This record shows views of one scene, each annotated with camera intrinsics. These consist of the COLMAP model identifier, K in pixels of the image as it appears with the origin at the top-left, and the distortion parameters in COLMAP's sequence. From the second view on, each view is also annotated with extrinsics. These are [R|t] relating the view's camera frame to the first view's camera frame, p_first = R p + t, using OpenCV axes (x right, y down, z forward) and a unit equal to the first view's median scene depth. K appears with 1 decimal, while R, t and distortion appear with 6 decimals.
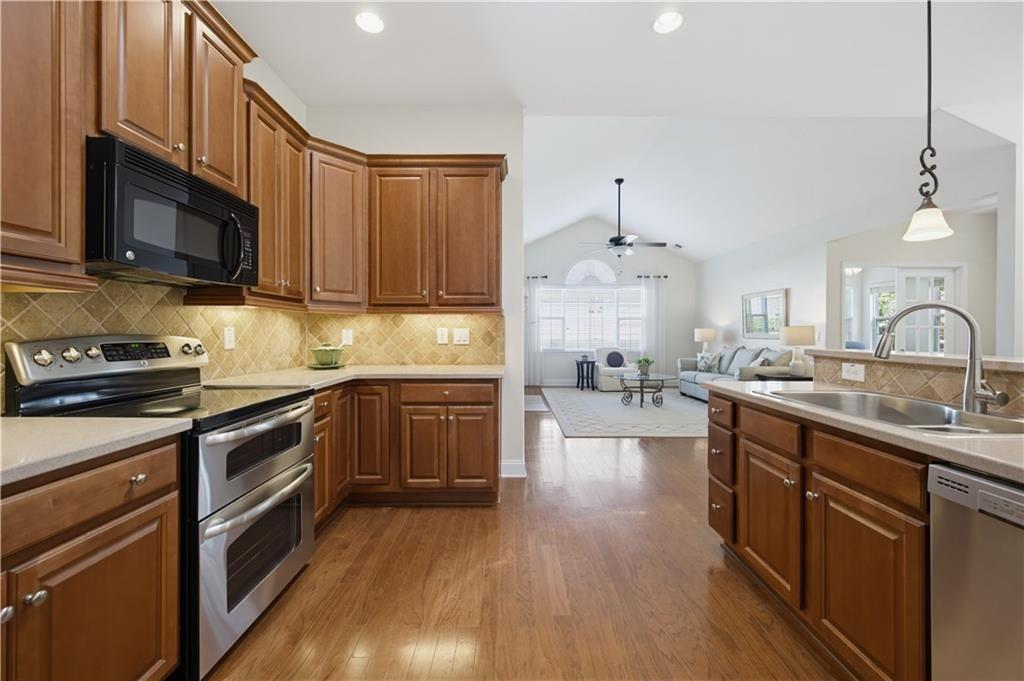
lens RADIAL K [[403.4, 0, 510.2], [0, 403.4, 333.3], [0, 0, 1]] dist [0.007427, -0.003142]
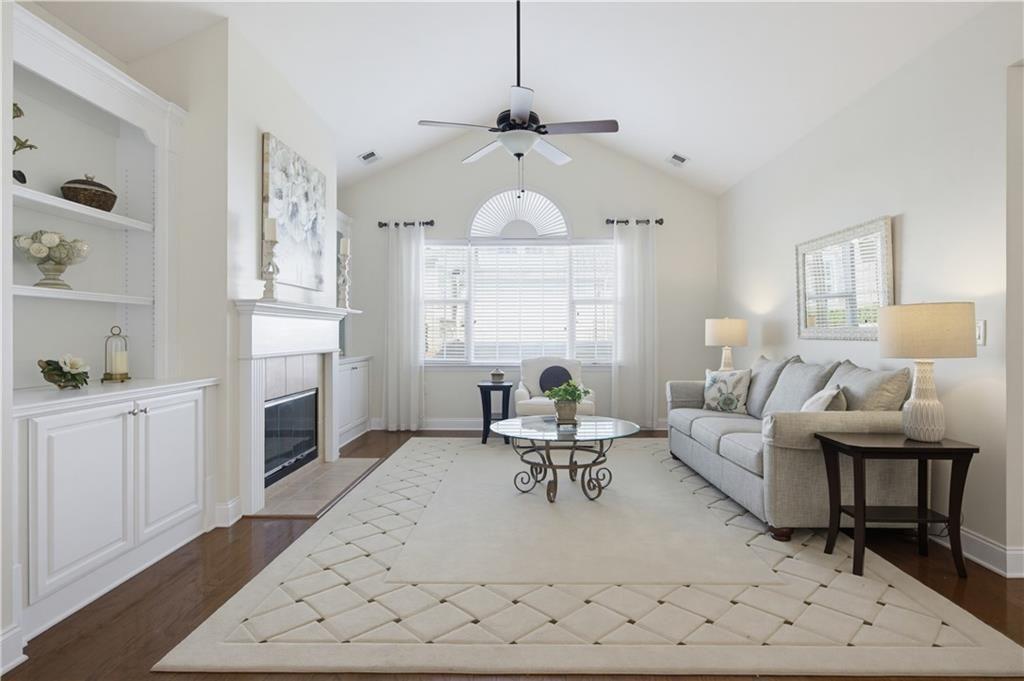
lens RADIAL K [[530.8, 0, 527.1], [0, 530.8, 324.8], [0, 0, 1]] dist [-0.000748, 0.002942]
pose [[0.999991, -0.004072, 0.000800, 0.287061], [0.004085, 0.999845, -0.017098, 0.006154], [-0.000730, 0.017102, 0.999853, 0.425618]]
